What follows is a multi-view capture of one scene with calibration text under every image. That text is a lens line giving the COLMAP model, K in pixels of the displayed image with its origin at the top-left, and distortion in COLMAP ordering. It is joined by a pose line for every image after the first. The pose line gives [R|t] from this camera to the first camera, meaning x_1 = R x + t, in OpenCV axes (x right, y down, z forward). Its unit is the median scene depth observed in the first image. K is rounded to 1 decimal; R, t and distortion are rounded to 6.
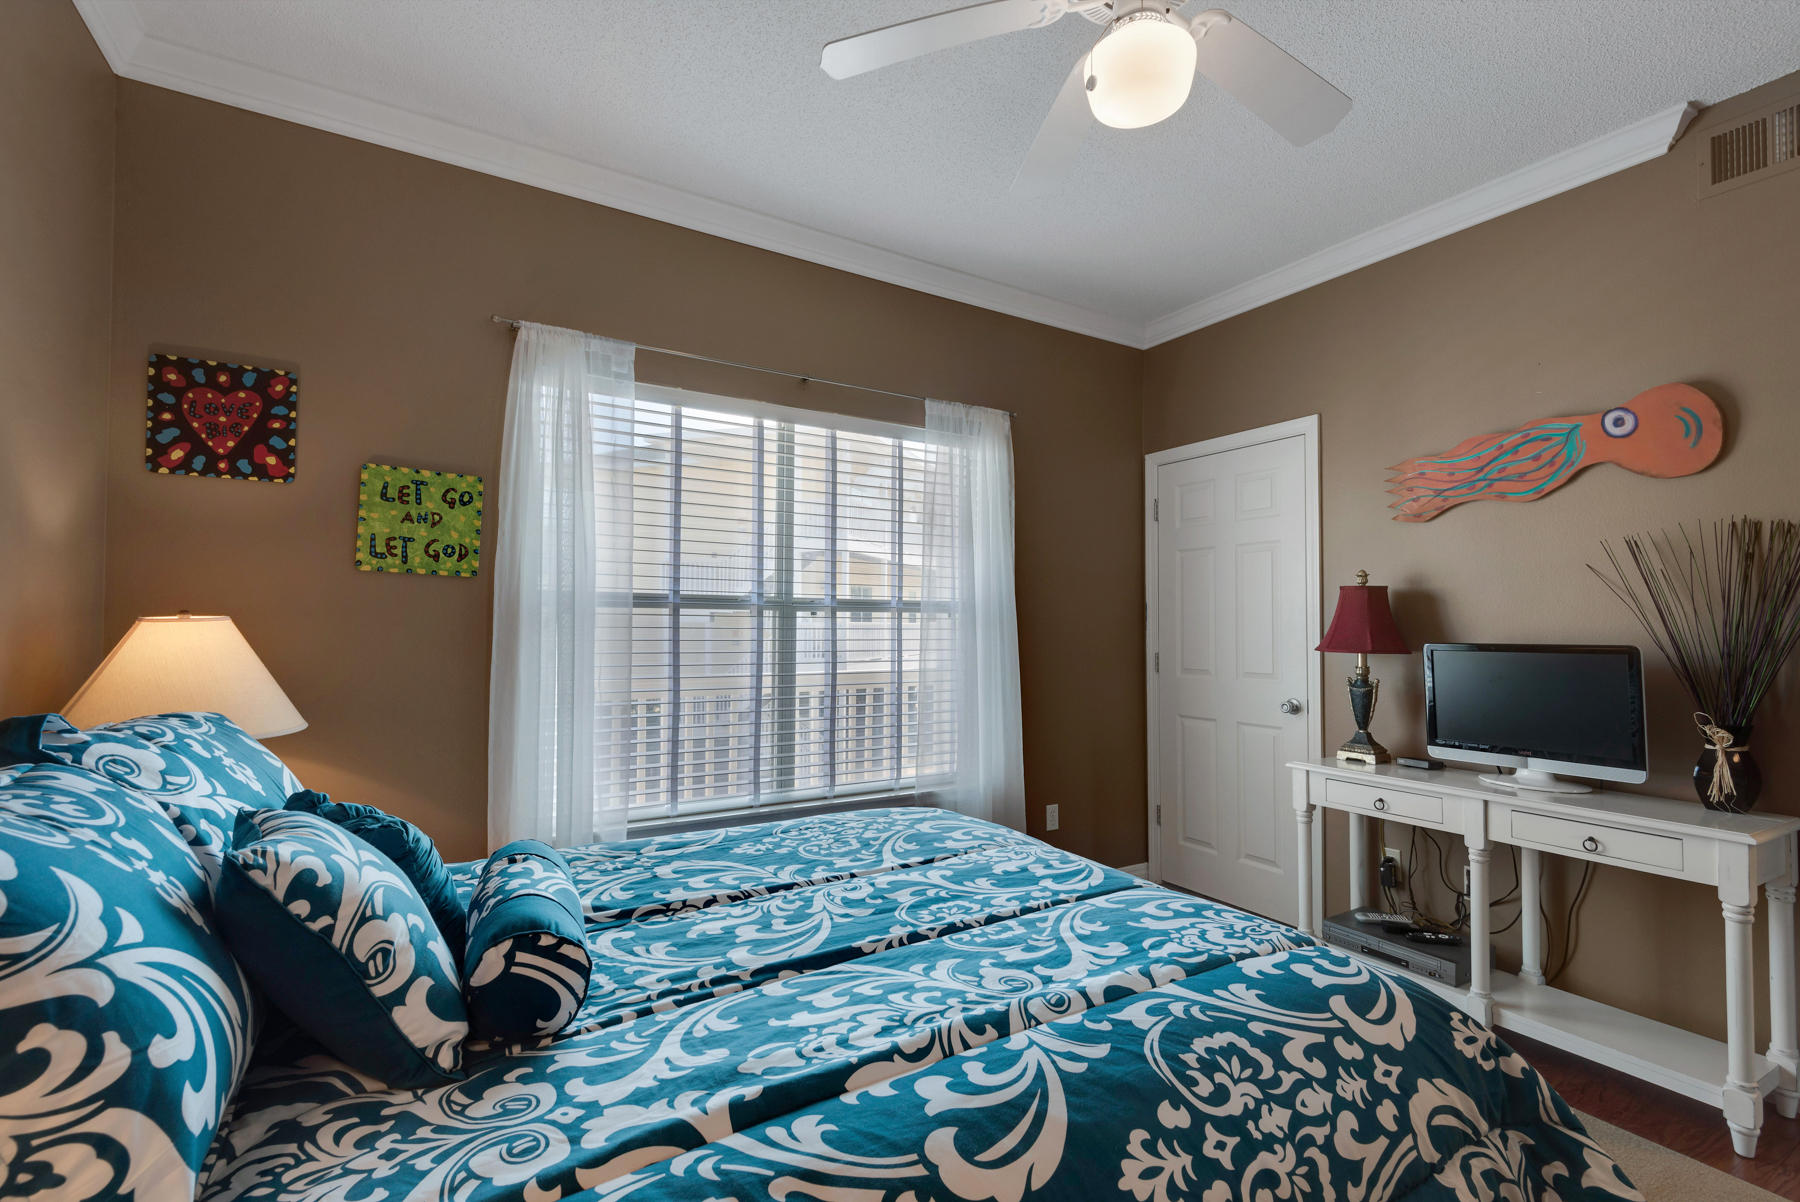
lens RADIAL K [[812.0, 0, 910.2], [0, 812.0, 606.5], [0, 0, 1]] dist [0.034372, -0.021157]
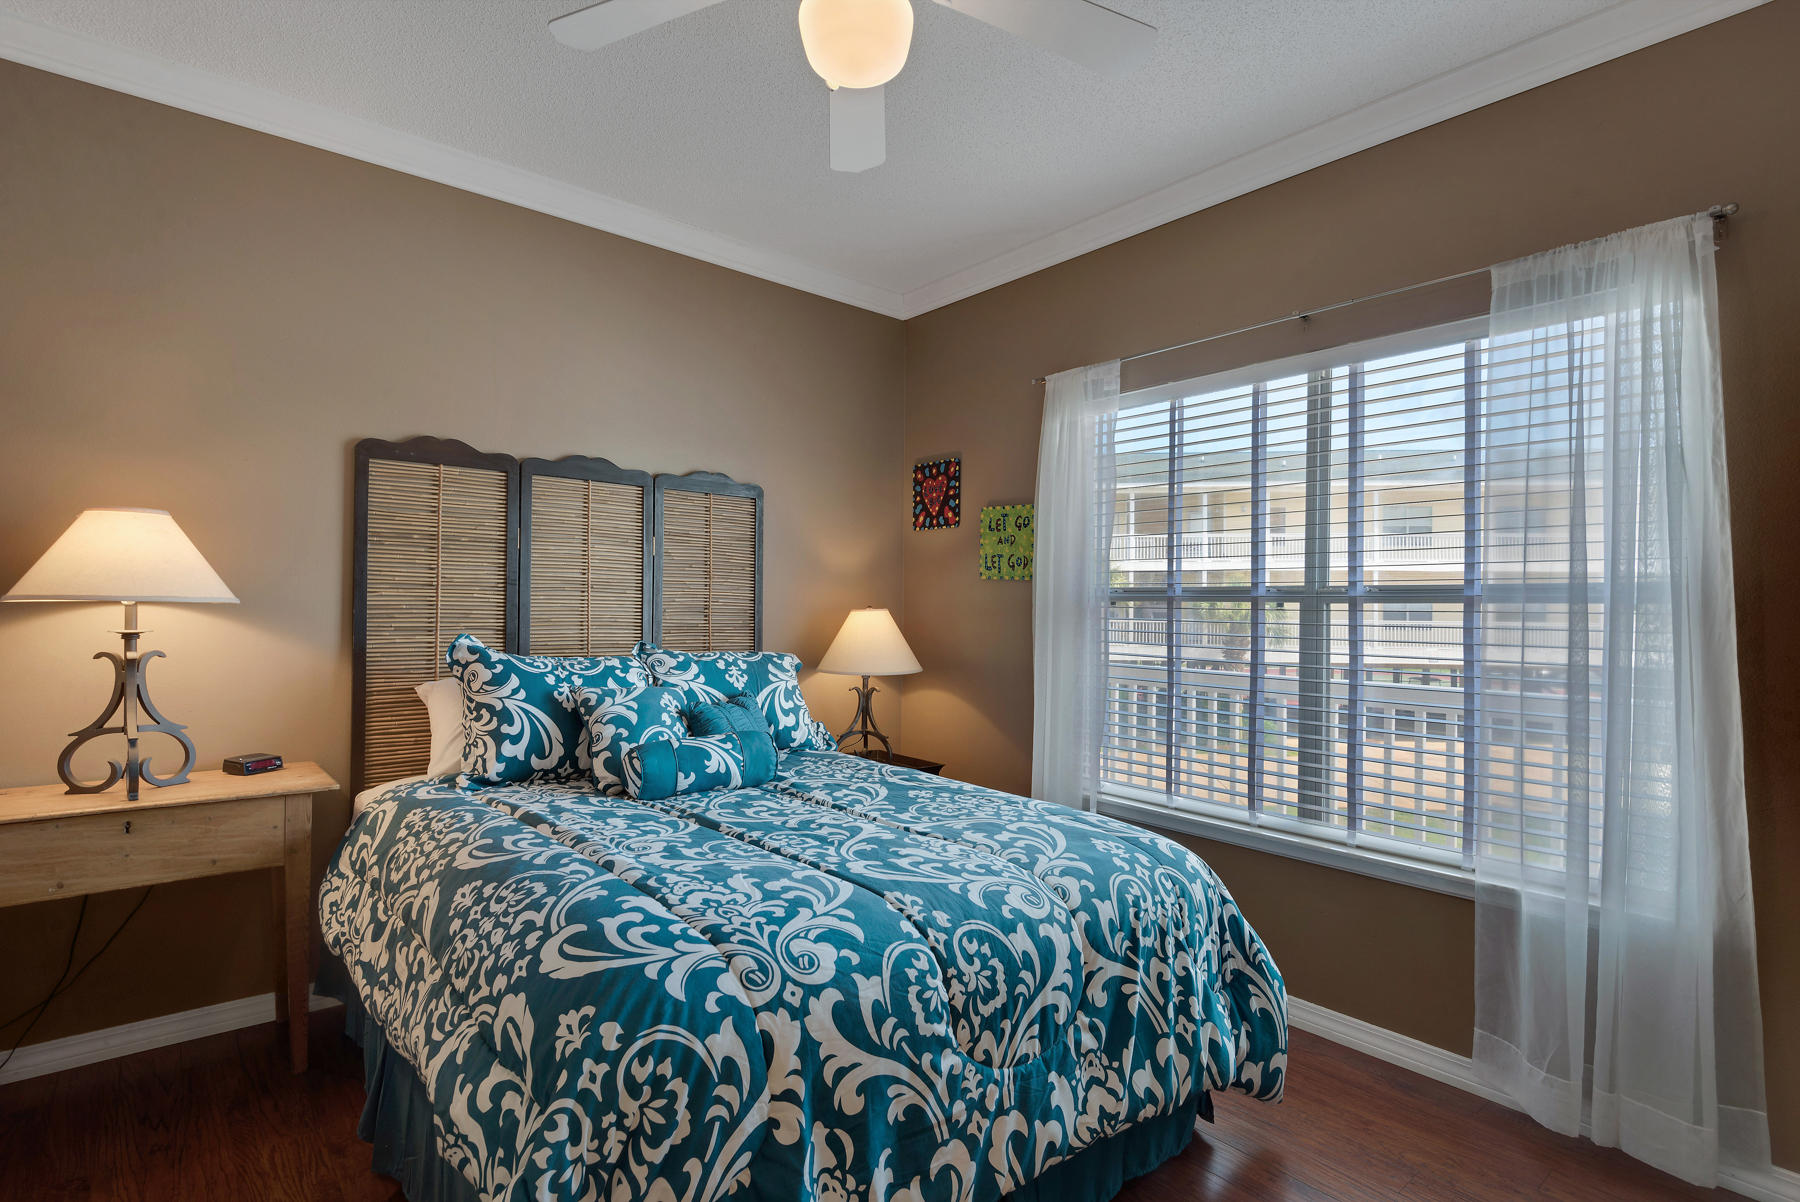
lens RADIAL K [[893.8, 0, 914.3], [0, 893.8, 608.5], [0, 0, 1]] dist [0.053659, -0.036634]
pose [[0.140744, -0.007344, -0.990019, 1.300659], [0.005878, 0.999961, -0.006582, 0.027549], [0.990029, -0.004893, 0.140782, 0.903593]]
